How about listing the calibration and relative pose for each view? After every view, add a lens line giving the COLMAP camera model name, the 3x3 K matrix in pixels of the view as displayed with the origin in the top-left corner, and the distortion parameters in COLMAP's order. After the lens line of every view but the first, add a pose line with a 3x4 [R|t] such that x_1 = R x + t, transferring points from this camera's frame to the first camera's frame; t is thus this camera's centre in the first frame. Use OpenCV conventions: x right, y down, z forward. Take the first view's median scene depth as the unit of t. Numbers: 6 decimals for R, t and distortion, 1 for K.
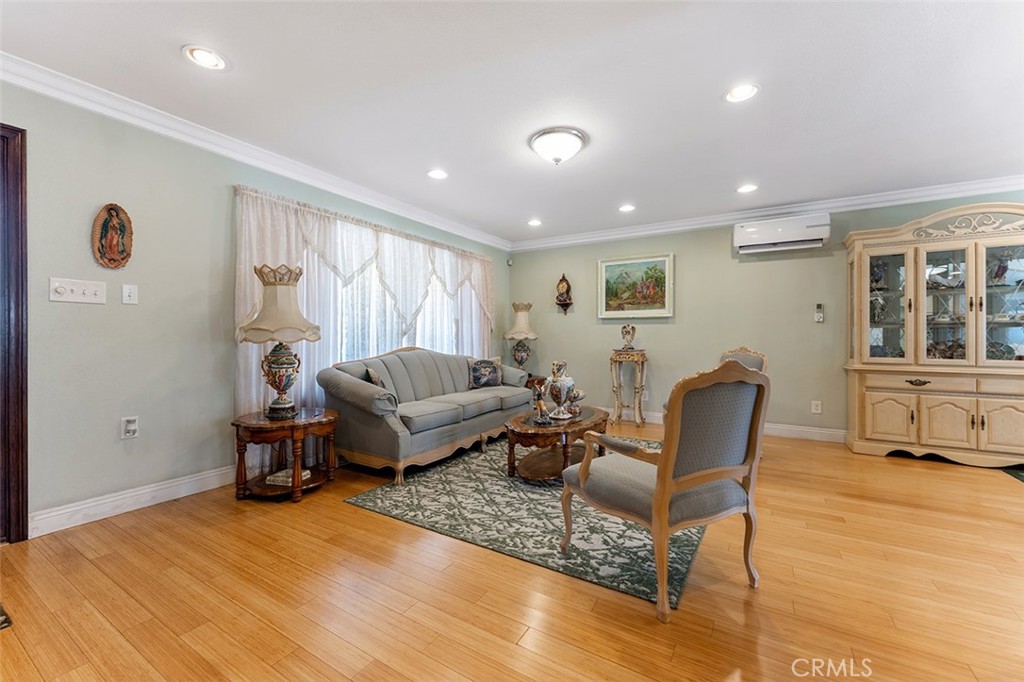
lens RADIAL K [[412.4, 0, 515.7], [0, 412.4, 341.7], [0, 0, 1]] dist [-0.002404, 0.000951]
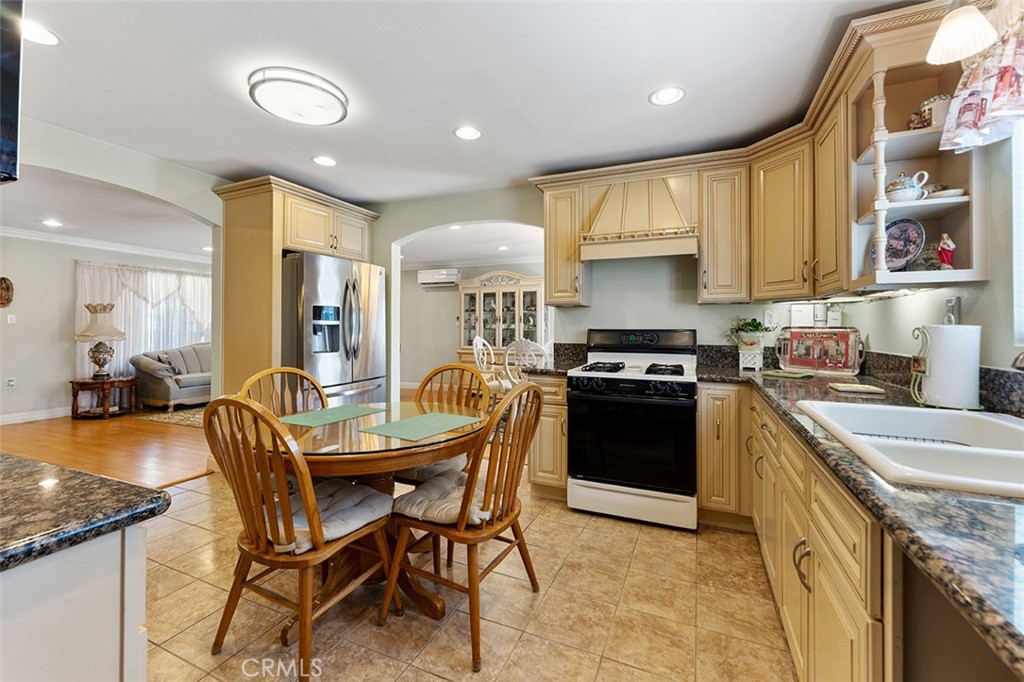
lens RADIAL K [[412.4, 0, 526.0], [0, 412.4, 323.6], [0, 0, 1]] dist [-0.002404, 0.000951]
pose [[0.986513, -0.000529, 0.163681, 1.077616], [0.003559, 0.999828, -0.018220, -0.039998], [-0.163643, 0.018556, 0.986345, -1.236222]]
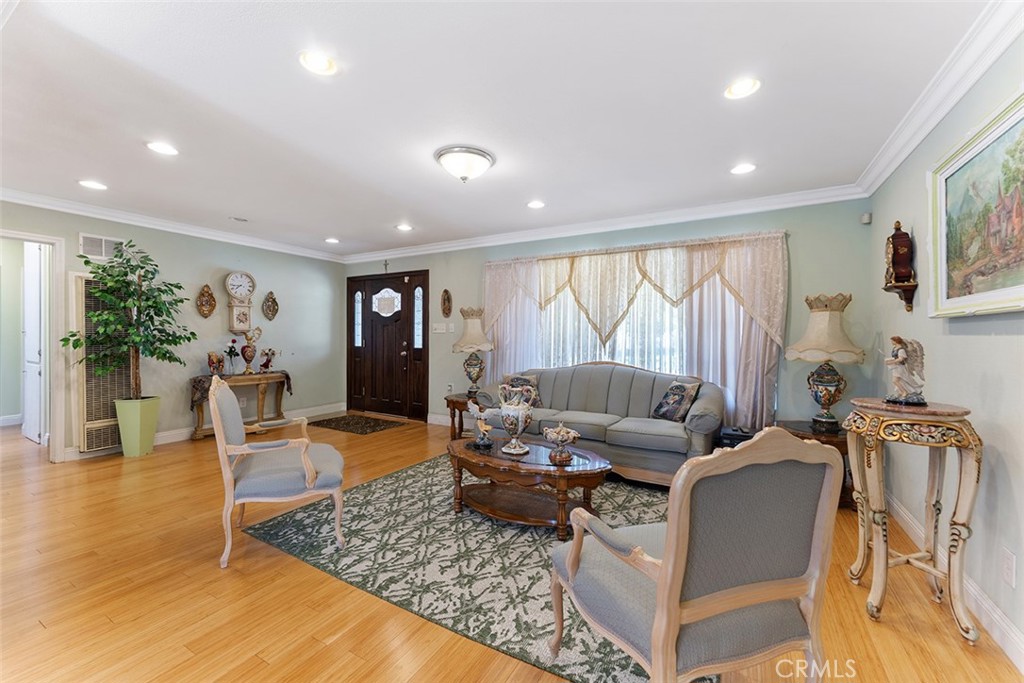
lens RADIAL K [[412.4, 0, 510.7], [0, 412.4, 337.0], [0, 0, 1]] dist [-0.002404, 0.000951]
pose [[0.012517, -0.001527, -0.999920, 1.080050], [-0.017309, 0.999849, -0.001743, -0.058285], [0.999772, 0.017330, 0.012489, 1.090020]]
